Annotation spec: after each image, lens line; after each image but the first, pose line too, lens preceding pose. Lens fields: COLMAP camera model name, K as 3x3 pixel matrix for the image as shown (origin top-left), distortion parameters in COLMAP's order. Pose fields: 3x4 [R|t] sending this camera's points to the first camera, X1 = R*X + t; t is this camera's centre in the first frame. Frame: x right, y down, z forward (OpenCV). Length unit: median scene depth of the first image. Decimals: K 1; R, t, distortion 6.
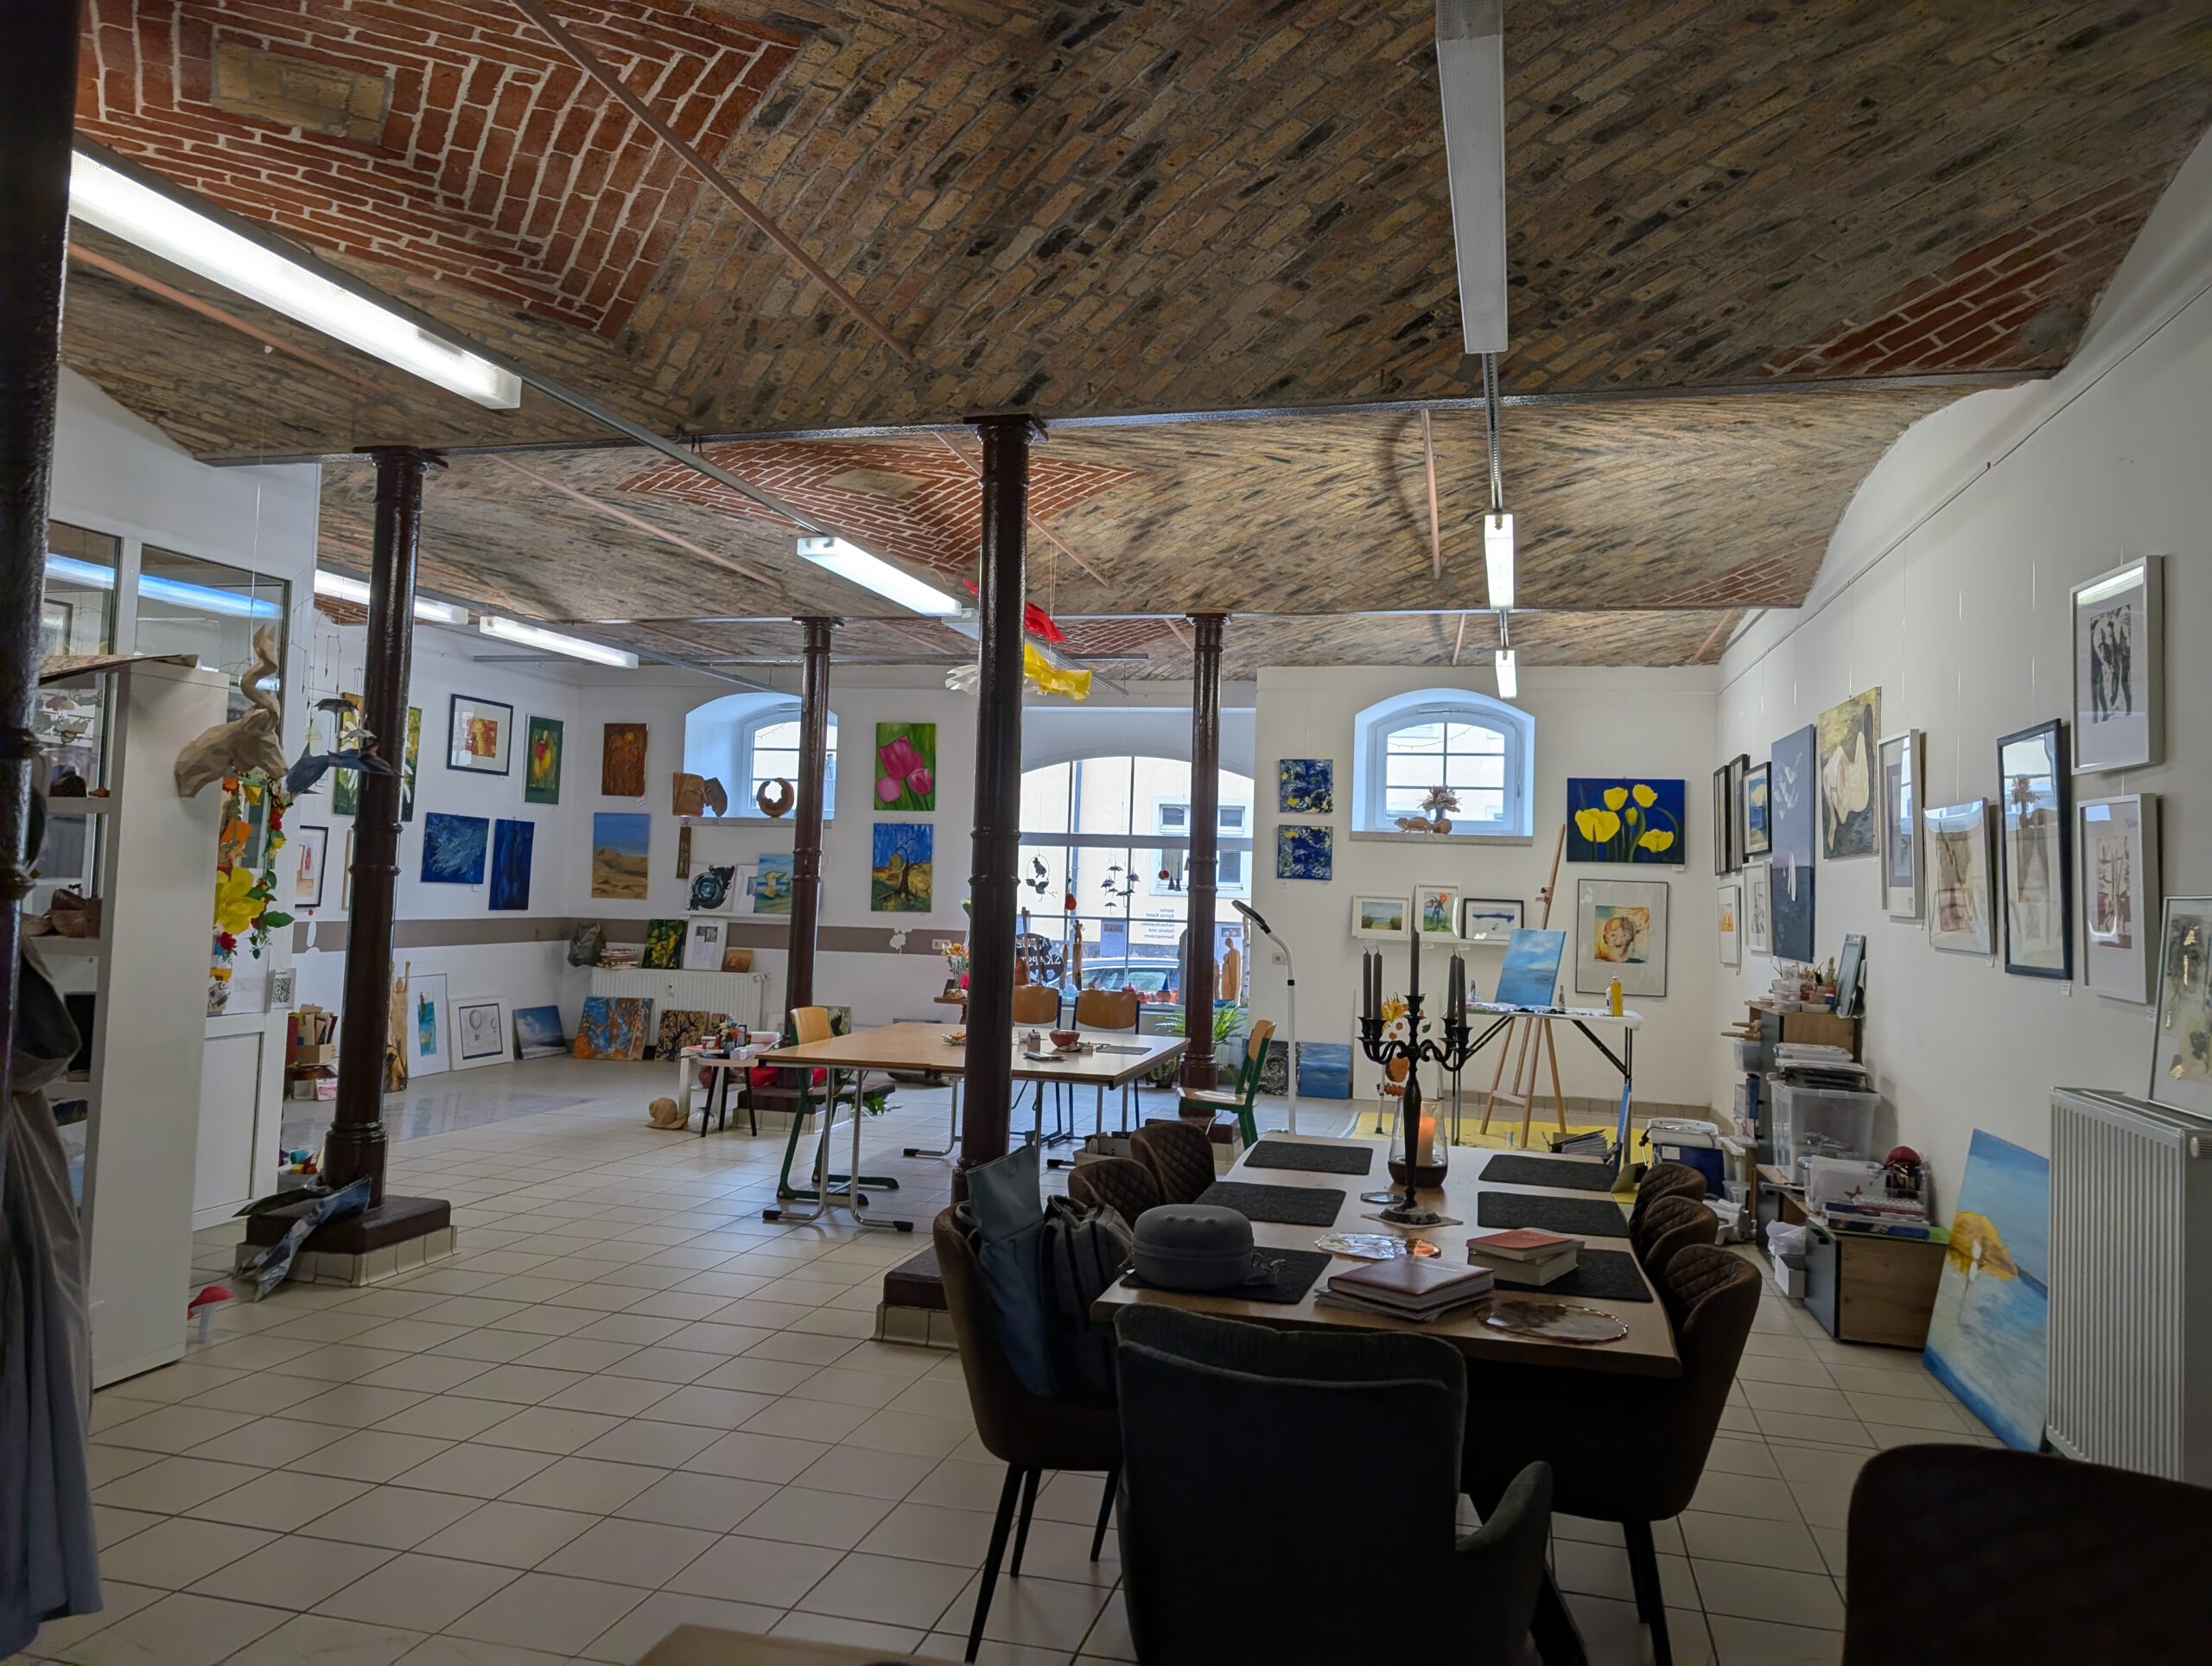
lens RADIAL K [[1568.7, 0, 1106.0], [0, 1568.7, 833.0], [0, 0, 1]] dist [-0.004549, -0.001083]
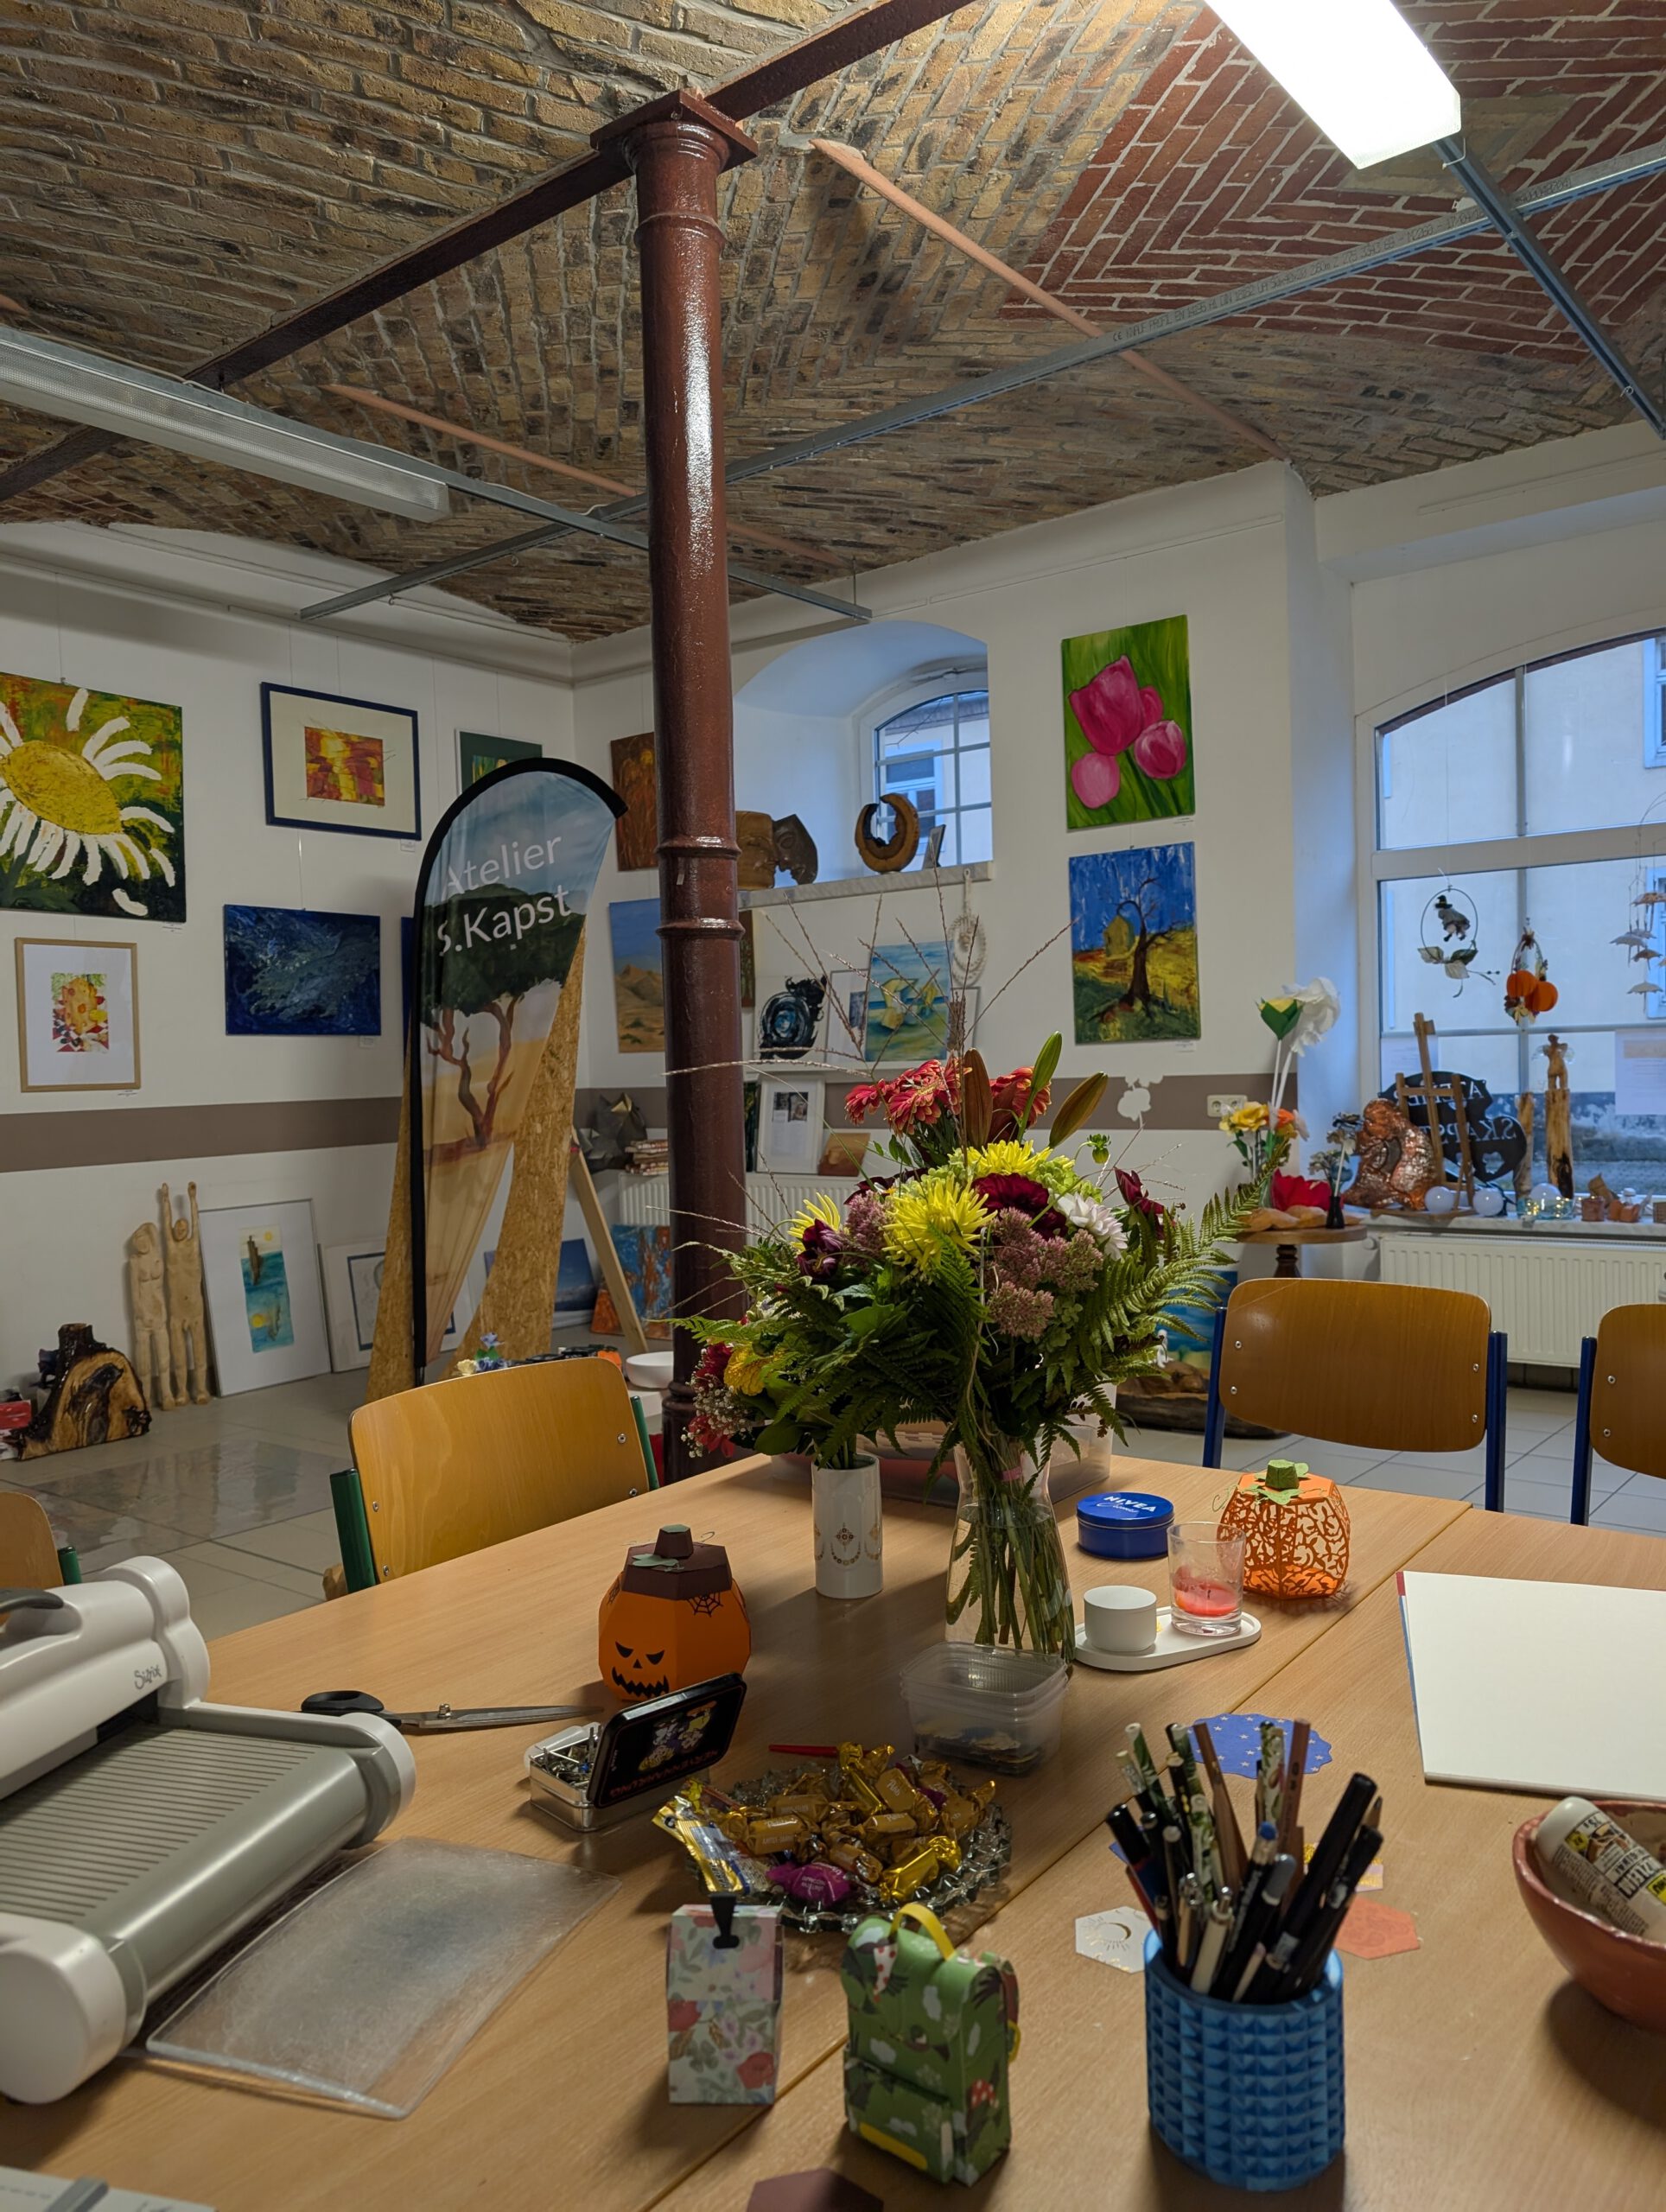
lens RADIAL K [[1554.1, 0, 833.0], [0, 1554.1, 1106.0], [0, 0, 1]] dist [0.053645, -0.000991]
pose [[0.907955, -0.044331, -0.416717, -0.019867], [0.071940, 0.996116, 0.050778, 0.039389], [0.412847, -0.076083, 0.907617, 0.537311]]
